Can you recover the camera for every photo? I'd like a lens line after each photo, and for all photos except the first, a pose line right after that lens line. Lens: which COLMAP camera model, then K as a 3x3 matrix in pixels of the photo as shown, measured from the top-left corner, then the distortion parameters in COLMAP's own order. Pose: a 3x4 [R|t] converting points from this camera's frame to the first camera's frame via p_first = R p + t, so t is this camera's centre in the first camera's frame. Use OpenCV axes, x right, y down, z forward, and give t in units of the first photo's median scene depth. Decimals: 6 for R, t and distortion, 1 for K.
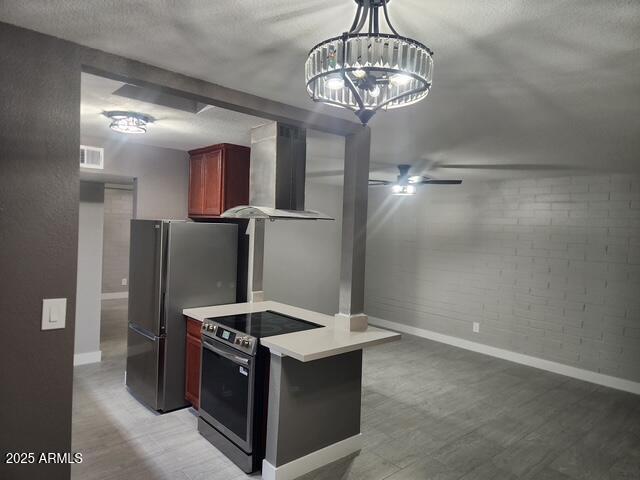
lens RADIAL K [[417.8, 0, 318.6], [0, 417.8, 233.1], [0, 0, 1]] dist [0.031650, -0.003329]
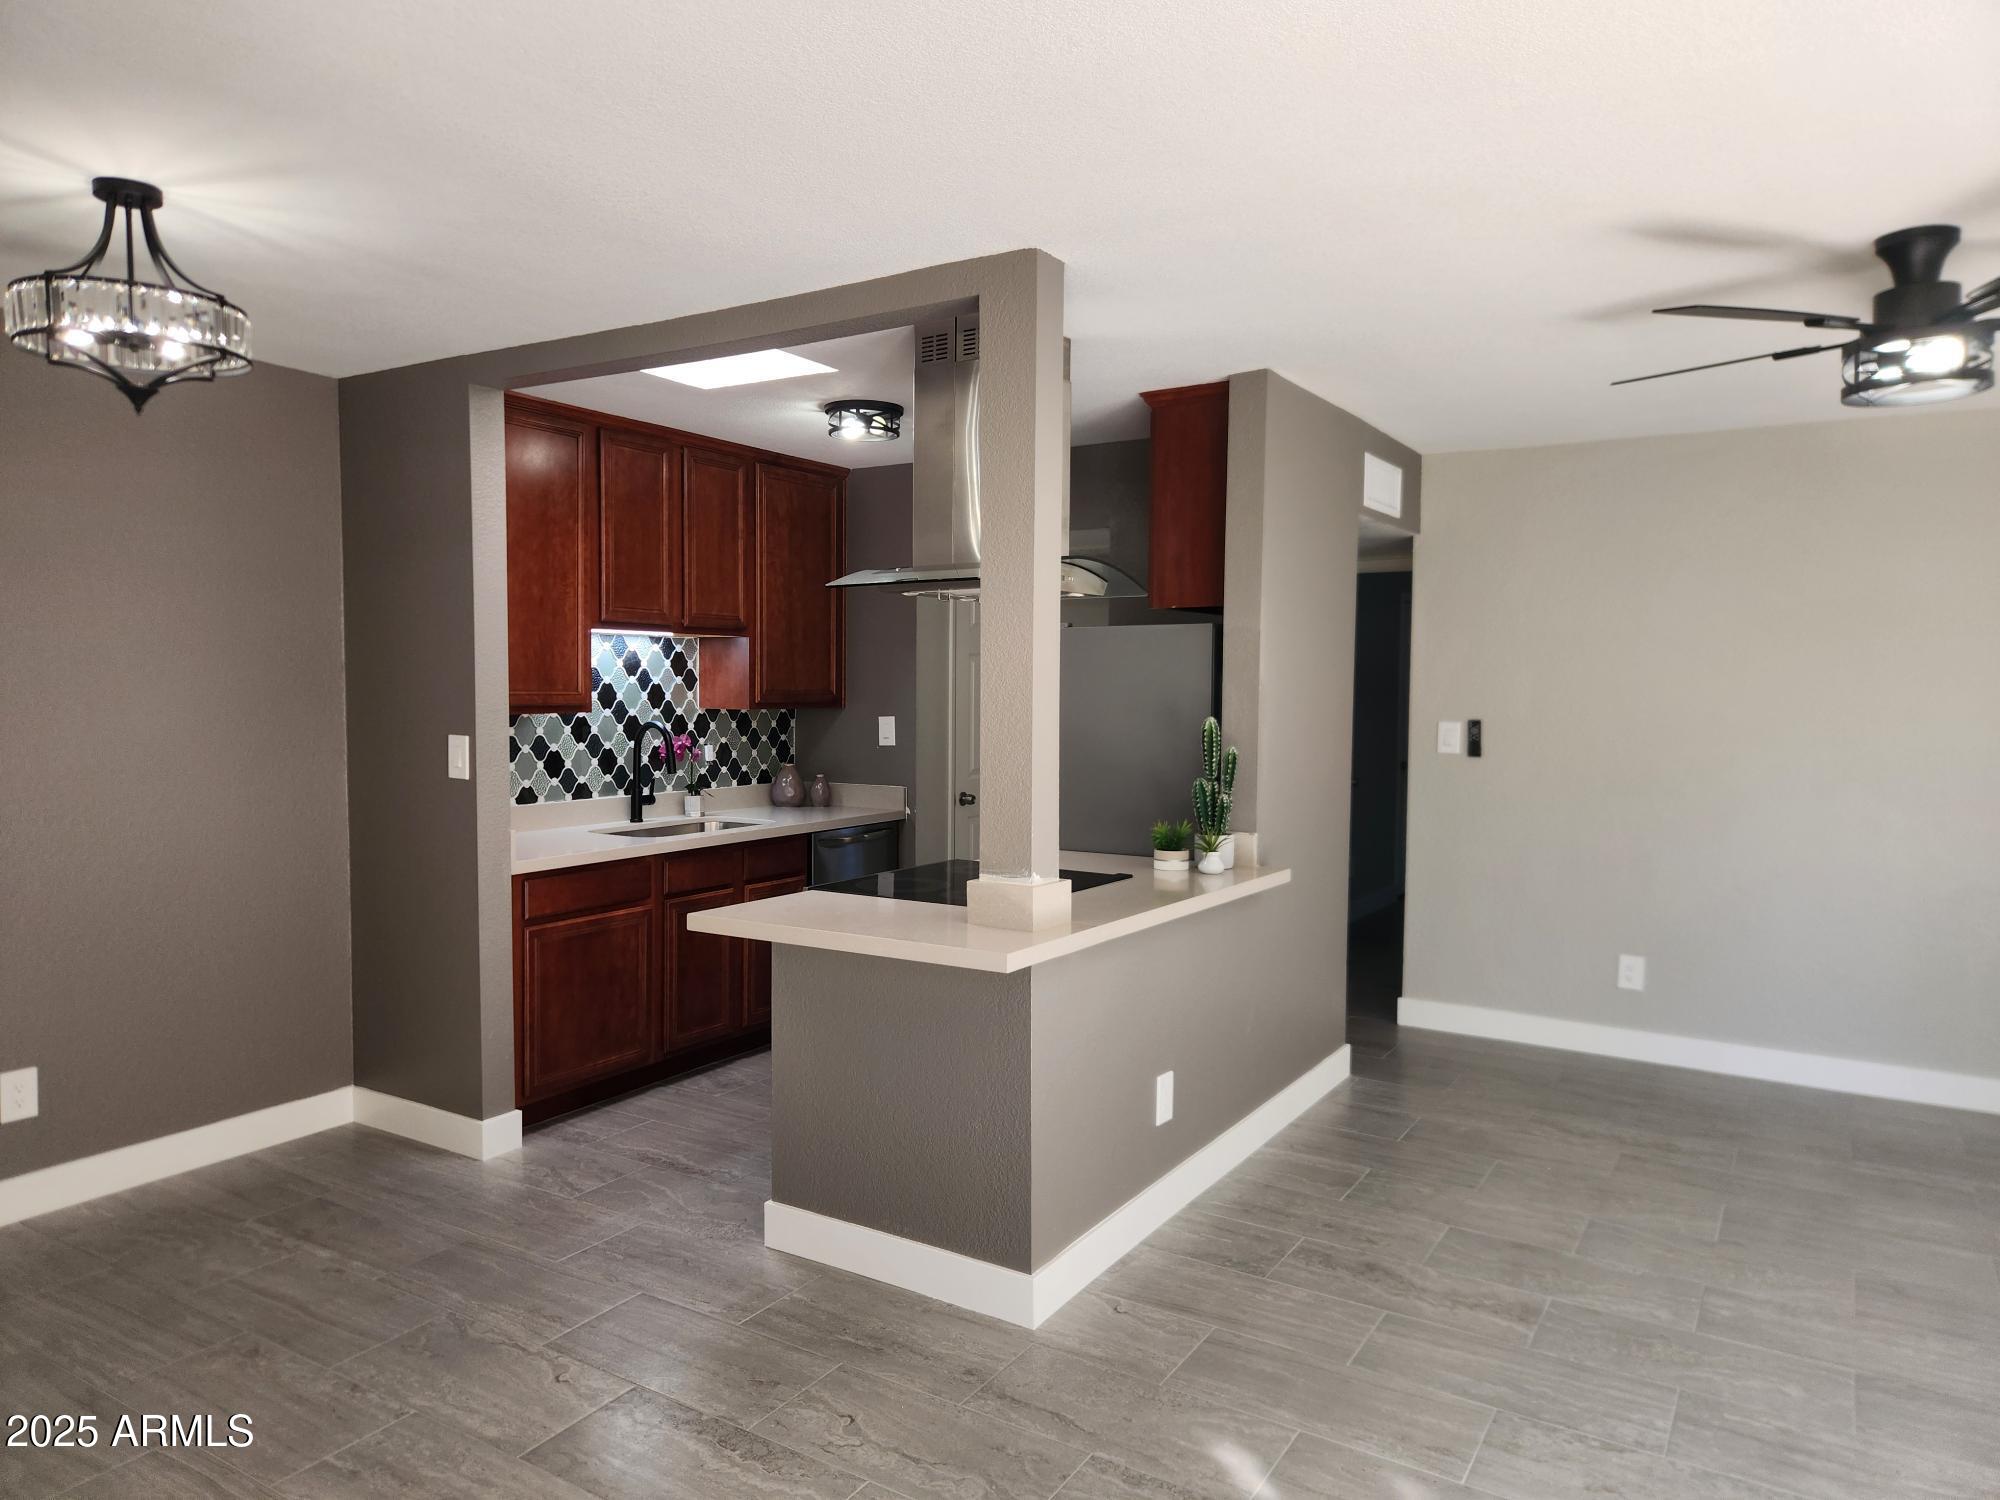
lens RADIAL K [[1332.4, 0, 965.8], [0, 1332.4, 755.6], [0, 0, 1]] dist [0.058163, -0.049105]
pose [[0.291258, 0.021455, -0.956404, 0.980707], [-0.002392, 0.999762, 0.021700, 0.079831], [0.956642, -0.004033, 0.291240, 0.664288]]
